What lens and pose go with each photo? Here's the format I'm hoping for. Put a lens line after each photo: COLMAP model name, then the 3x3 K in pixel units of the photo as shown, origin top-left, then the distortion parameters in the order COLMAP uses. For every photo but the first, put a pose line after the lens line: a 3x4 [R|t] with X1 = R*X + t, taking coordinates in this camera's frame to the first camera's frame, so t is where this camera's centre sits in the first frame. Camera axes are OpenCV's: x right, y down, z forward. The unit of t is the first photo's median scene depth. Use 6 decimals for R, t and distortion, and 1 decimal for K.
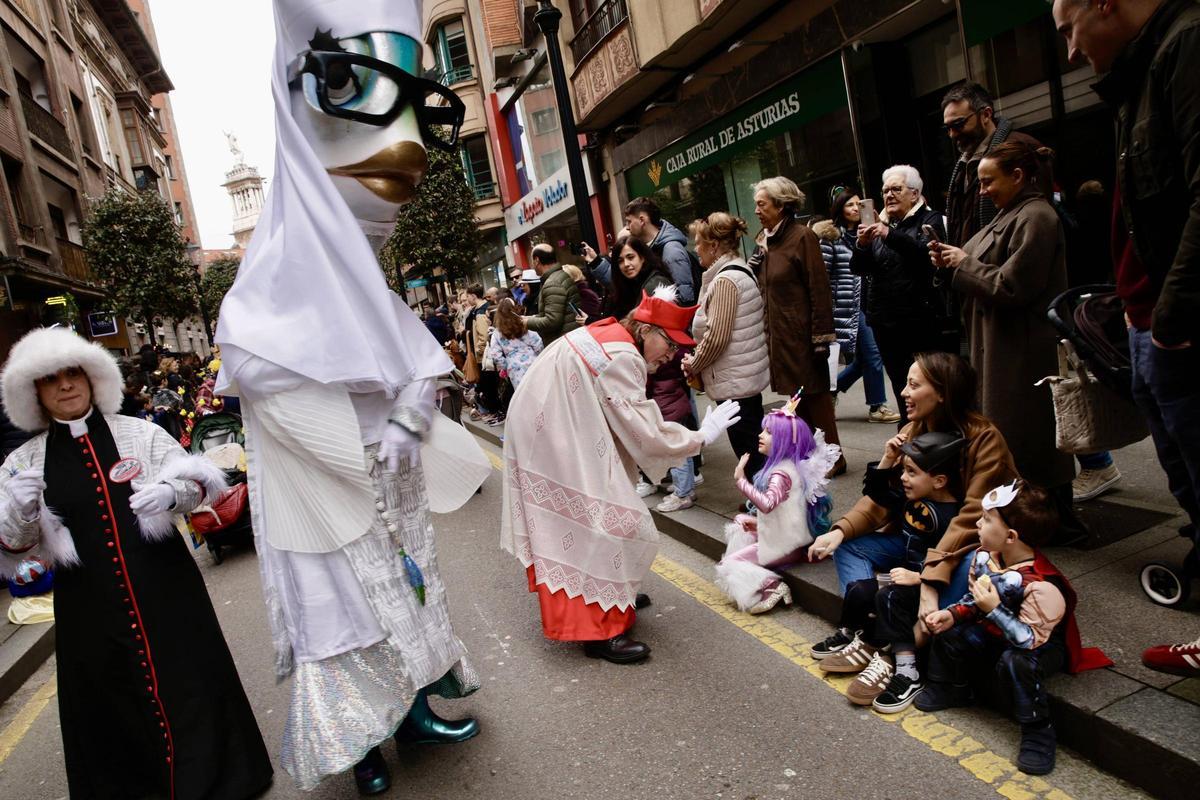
lens RADIAL K [[844.3, 0, 601.4], [0, 844.3, 386.1], [0, 0, 1]] dist [-0.094885, 0.084444]
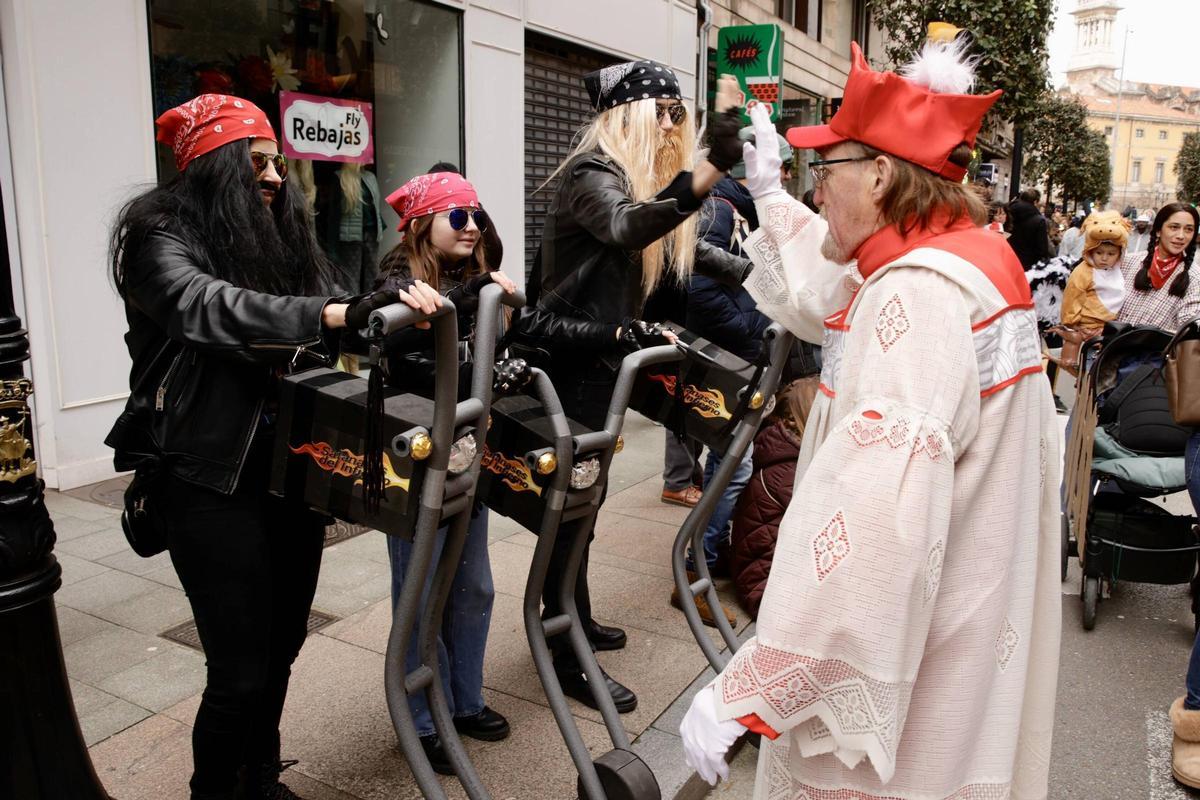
lens RADIAL K [[980.1, 0, 600.0], [0, 980.1, 400.0], [0, 0, 1]] dist [-0.103726, 0.070845]
pose [[0.666727, 0.320318, -0.672957, 0.067651], [-0.209959, 0.947087, 0.242784, 0.012772], [0.715117, -0.020577, 0.698702, -0.295840]]
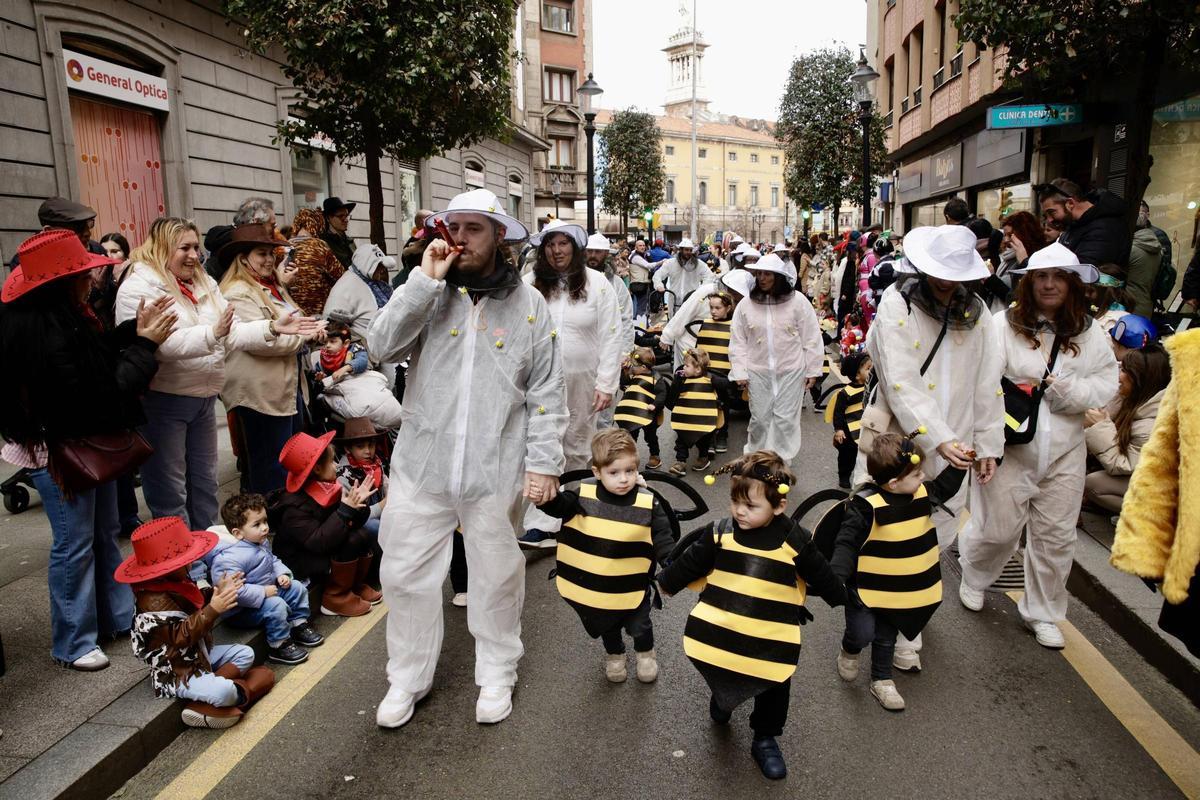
lens RADIAL K [[847.8, 0, 600.0], [0, 847.8, 400.0], [0, 0, 1]] dist [-0.102416, 0.095176]
pose [[0.875418, 0.236058, -0.421805, -0.252715], [-0.183230, 0.969575, 0.162333, -0.045497], [0.447291, -0.064822, 0.892036, 0.755274]]
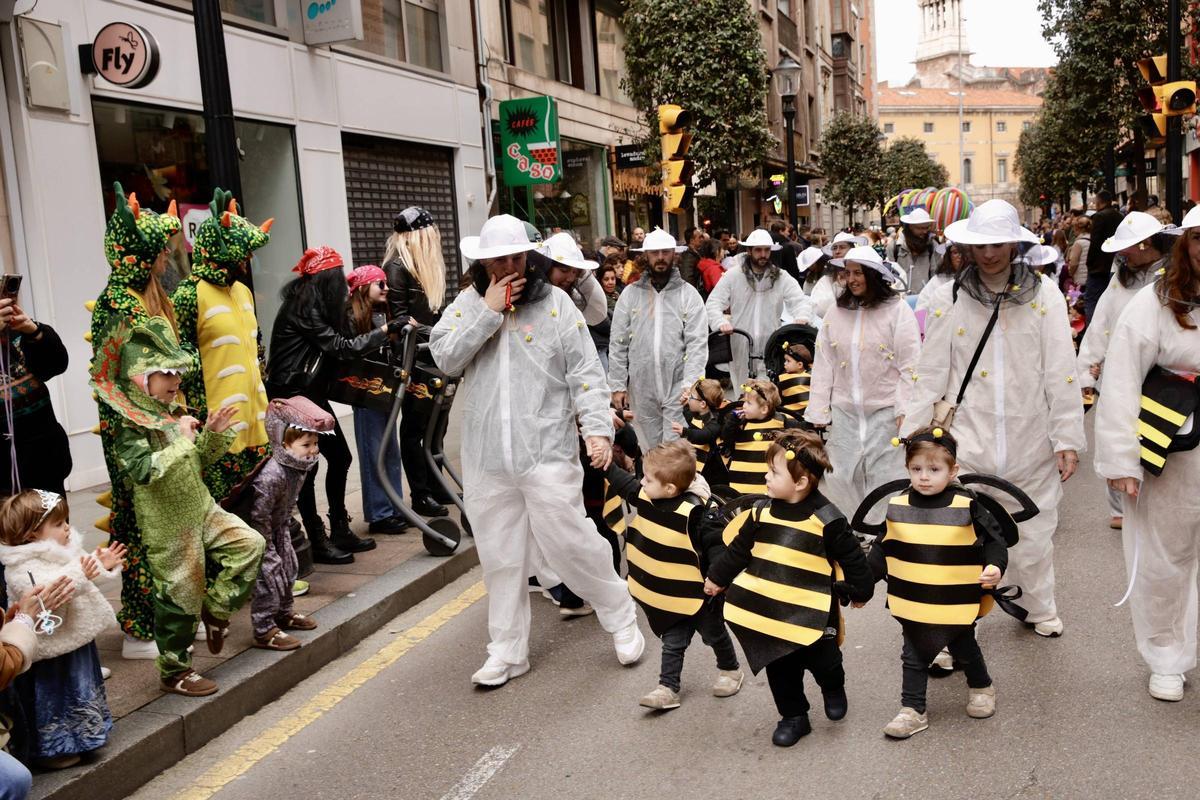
lens RADIAL K [[1228.0, 0, 581.7], [0, 1228.0, 398.8], [0, 0, 1]] dist [0.011325, 0.036367]
pose [[0.786195, 0.191434, -0.587580, 0.161303], [-0.135486, 0.981072, 0.138350, 0.005787], [0.602943, -0.029162, 0.797251, -0.399895]]
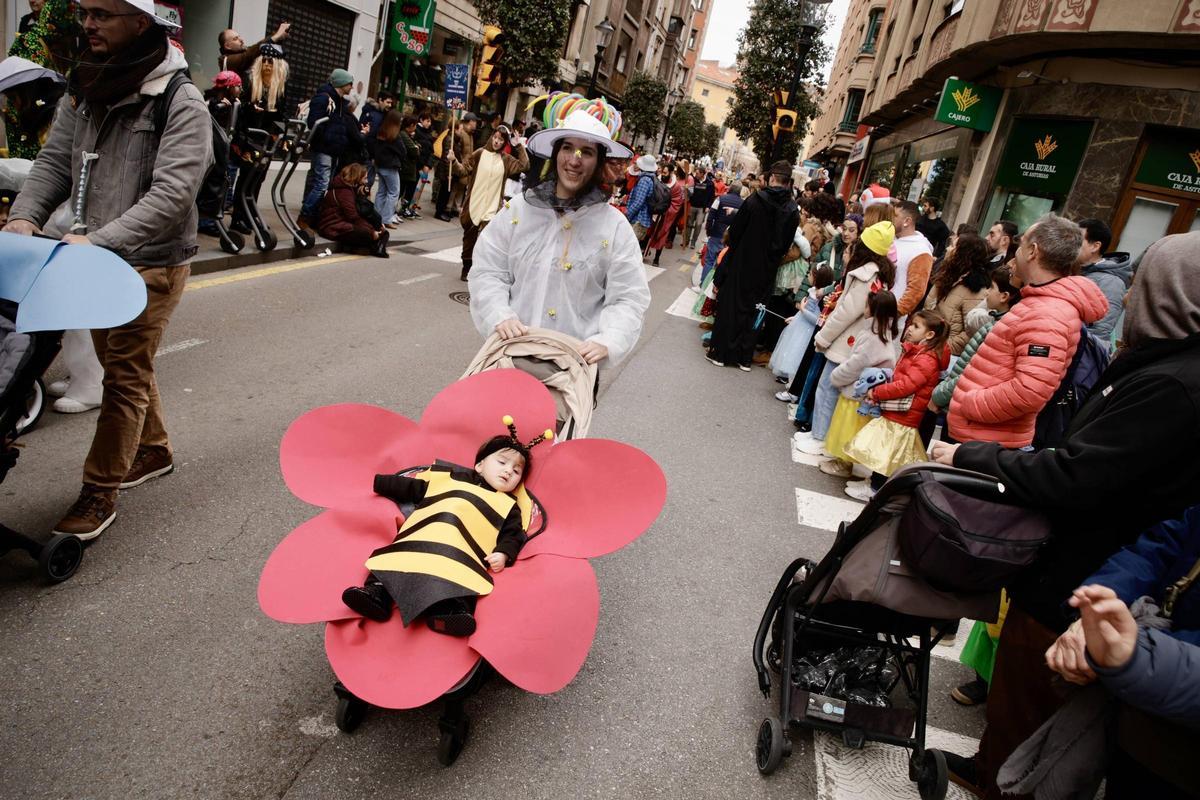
lens RADIAL K [[847.1, 0, 579.3], [0, 847.1, 399.9], [0, 0, 1]] dist [-0.112060, 0.099213]
pose [[0.780482, 0.488230, -0.390486, 0.213203], [-0.408805, 0.871121, 0.272078, -0.004540], [0.472997, -0.052719, 0.879485, -0.412793]]
